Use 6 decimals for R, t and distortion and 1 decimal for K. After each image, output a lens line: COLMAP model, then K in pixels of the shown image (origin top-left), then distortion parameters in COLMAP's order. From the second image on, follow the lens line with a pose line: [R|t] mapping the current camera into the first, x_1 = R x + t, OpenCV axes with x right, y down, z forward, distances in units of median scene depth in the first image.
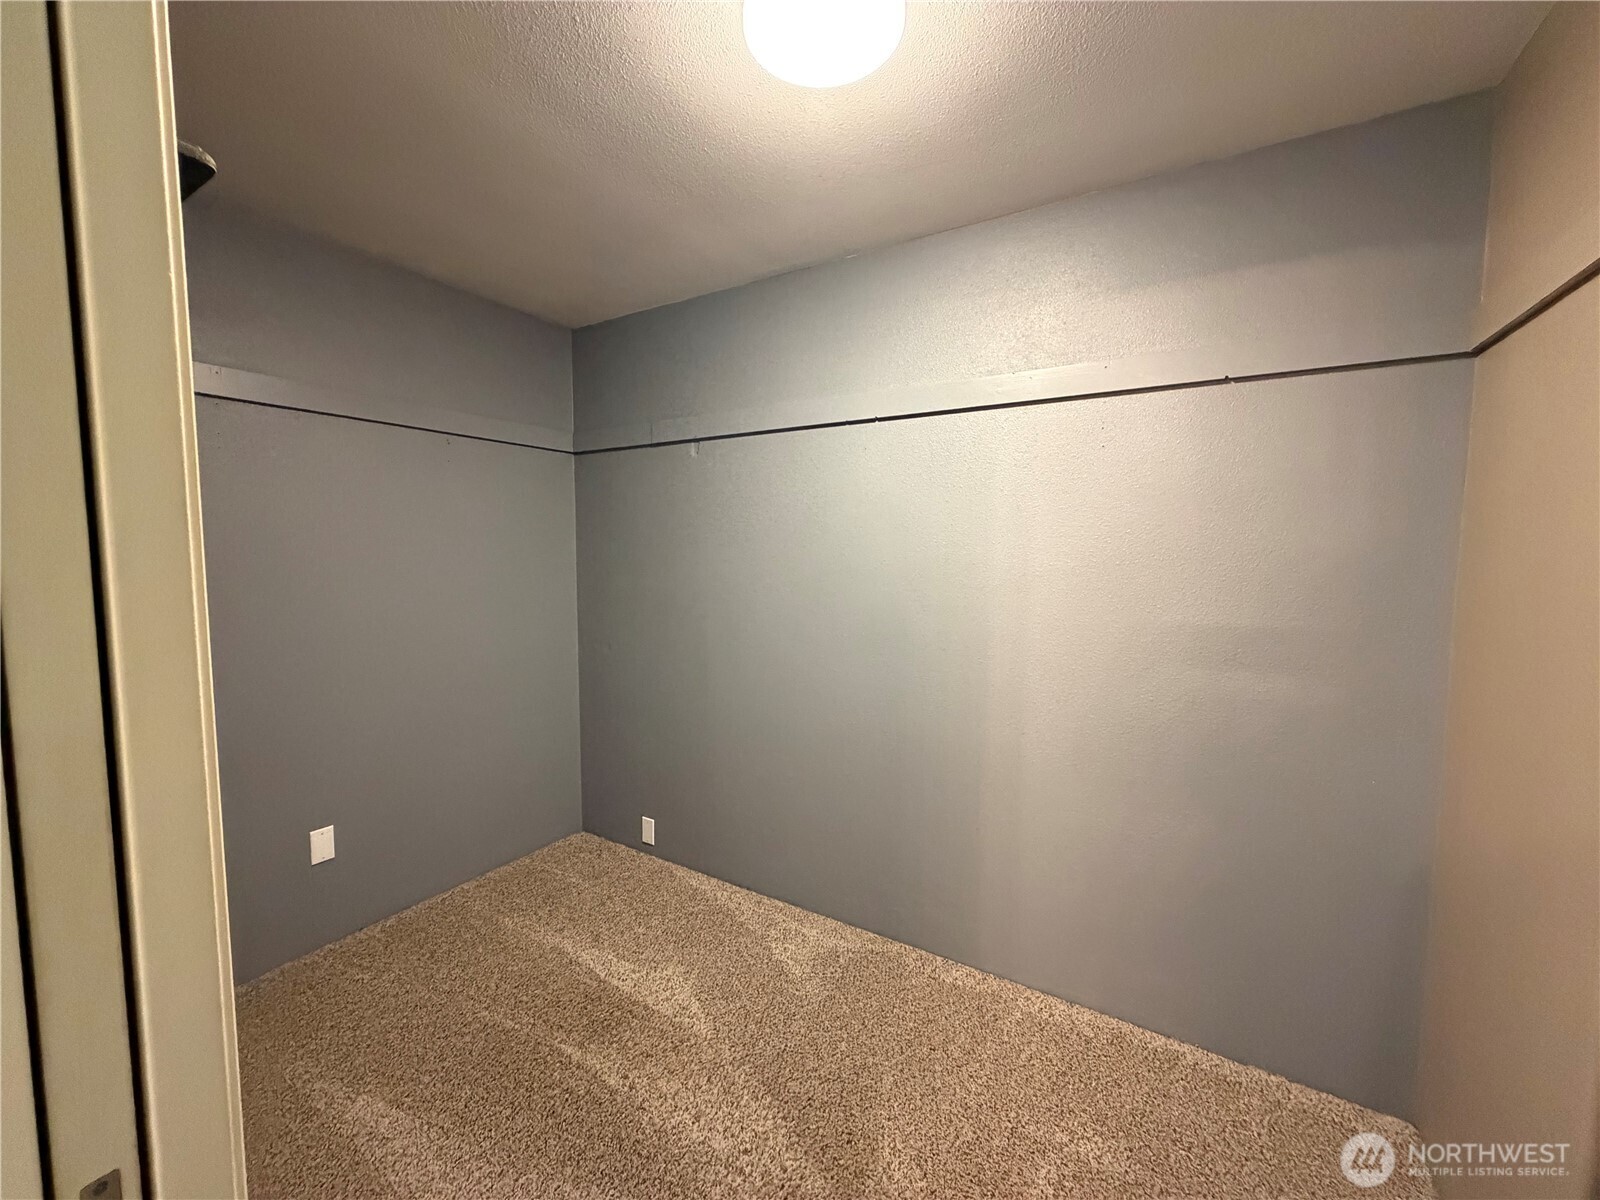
lens RADIAL K [[637.9, 0, 795.0], [0, 637.9, 593.8], [0, 0, 1]] dist [-0.002646, -0.000300]
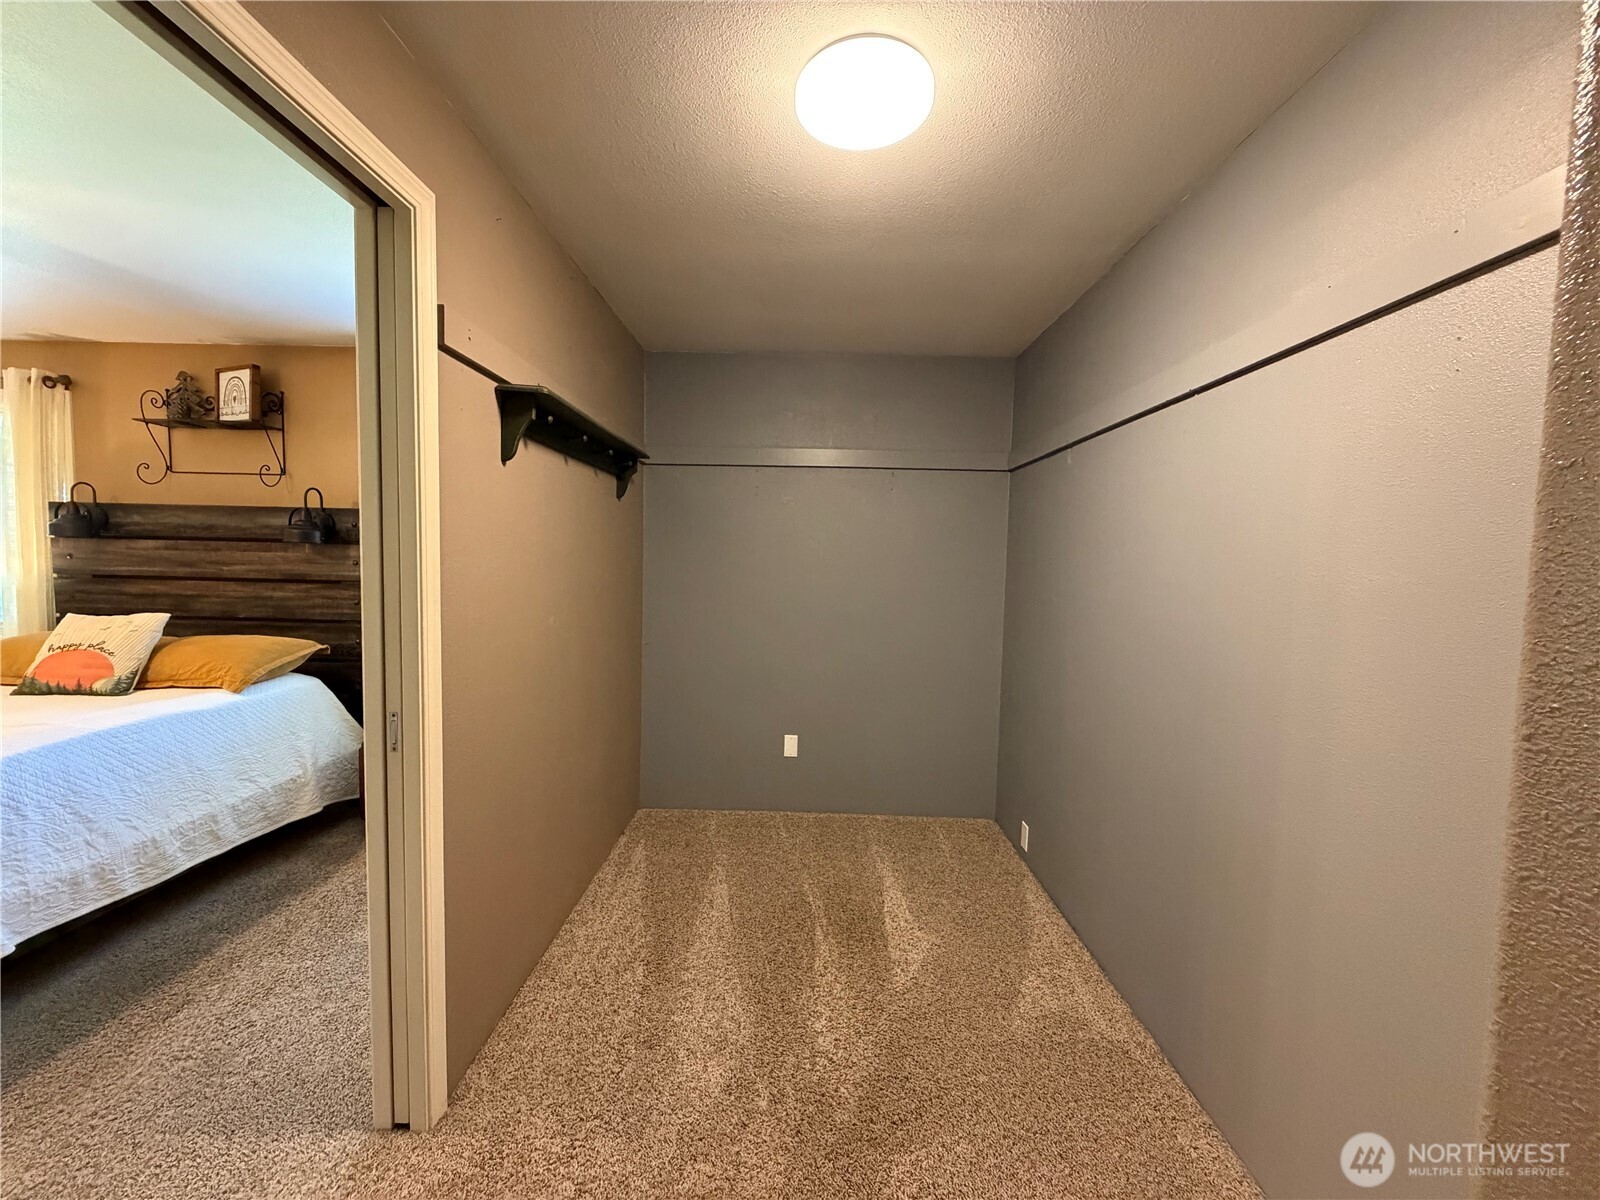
lens RADIAL K [[637.9, 0, 791.5], [0, 637.9, 598.1], [0, 0, 1]] dist [-0.002646, -0.000300]
pose [[0.510667, 0.061300, -0.857591, 0.555380], [-0.079383, 0.996556, 0.023964, 0.000286], [0.856106, 0.055841, 0.513774, 0.185482]]
